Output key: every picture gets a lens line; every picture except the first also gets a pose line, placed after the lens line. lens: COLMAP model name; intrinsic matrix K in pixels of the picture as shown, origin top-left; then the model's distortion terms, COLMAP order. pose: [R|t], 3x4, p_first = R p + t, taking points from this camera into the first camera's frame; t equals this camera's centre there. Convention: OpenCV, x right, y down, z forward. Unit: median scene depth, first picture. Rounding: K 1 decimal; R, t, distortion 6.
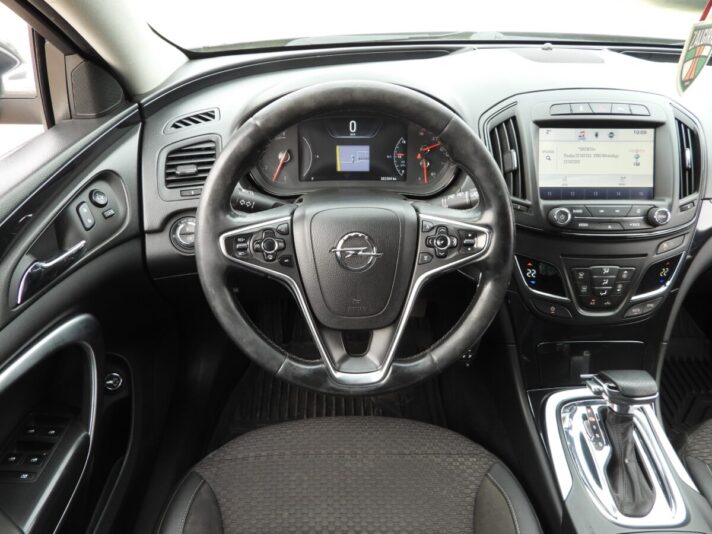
lens RADIAL K [[513.4, 0, 352.5], [0, 513.4, 267.2], [0, 0, 1]] dist [-0.018090, 0.011171]
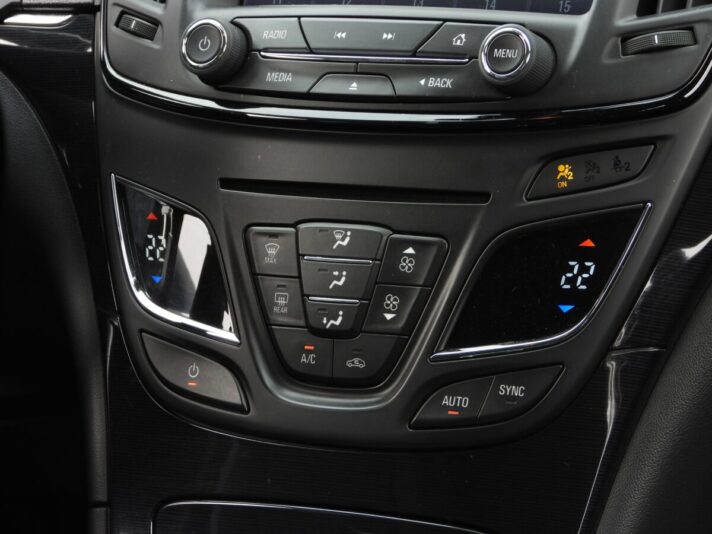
lens RADIAL K [[3684.9, 0, 356.1], [0, 3684.9, 266.9], [0, 0, 1]] dist [-0.195109, 0.000000]
pose [[0.850905, 0.053709, -0.522566, 1.566976], [-0.206781, 0.948697, -0.239199, 0.508149], [0.482910, 0.311593, 0.818357, -0.669100]]
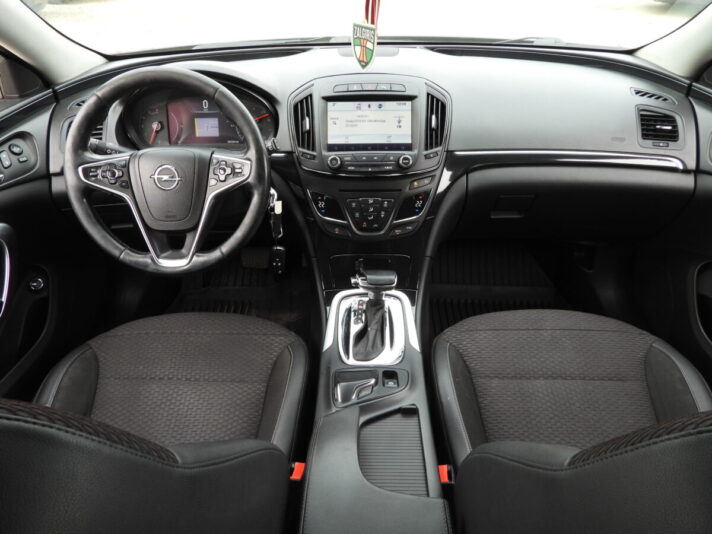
lens RADIAL K [[513.4, 0, 355.4], [0, 513.4, 266.8], [0, 0, 1]] dist [-0.018090, 0.011171]
pose [[0.998891, 0.002040, -0.047038, 0.516695], [-0.002924, 0.999820, -0.018720, 0.212060], [0.046992, 0.018836, 0.998718, -0.405442]]
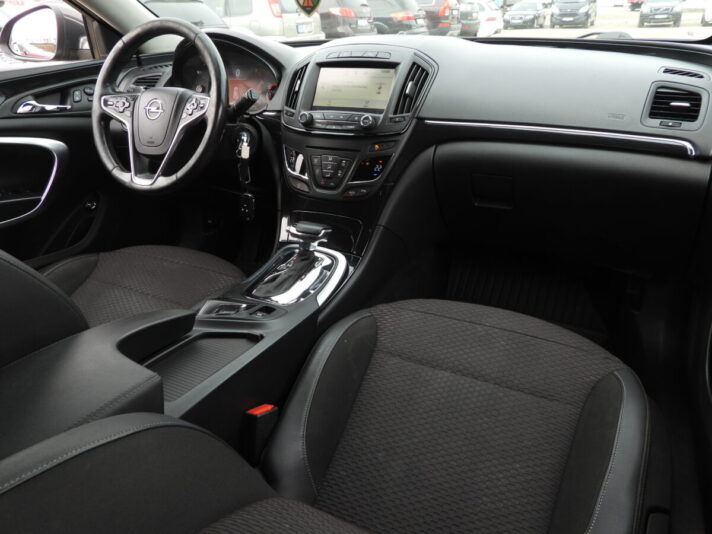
lens RADIAL K [[513.4, 0, 357.4], [0, 513.4, 268.8], [0, 0, 1]] dist [-0.018090, 0.011171]
pose [[0.884649, 0.169880, -0.434208, 1.220549], [-0.236667, 0.965982, -0.104250, 0.427644], [0.401726, 0.194988, 0.894760, -0.176600]]
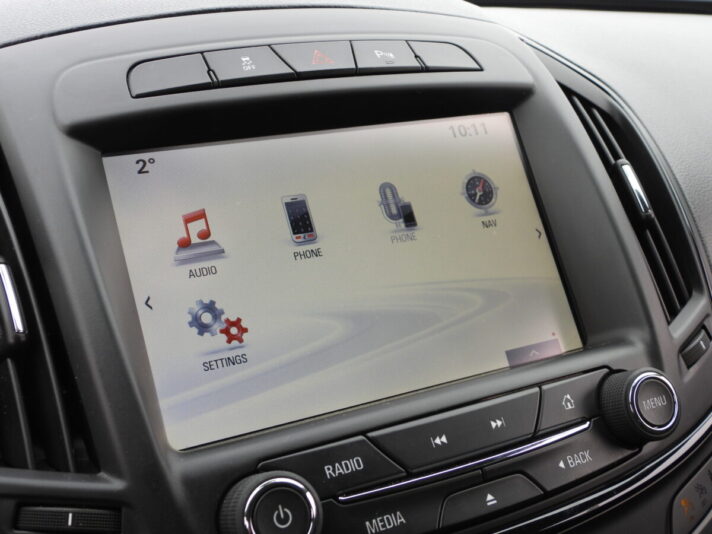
lens RADIAL K [[920.9, 0, 354.8], [0, 920.9, 271.5], [0, 0, 1]] dist [-0.030006, 0.000000]
pose [[0.895354, -0.165890, 0.413306, 0.289665], [0.280399, 0.930983, -0.233765, -0.091988], [-0.346002, 0.325193, 0.880075, 0.613315]]
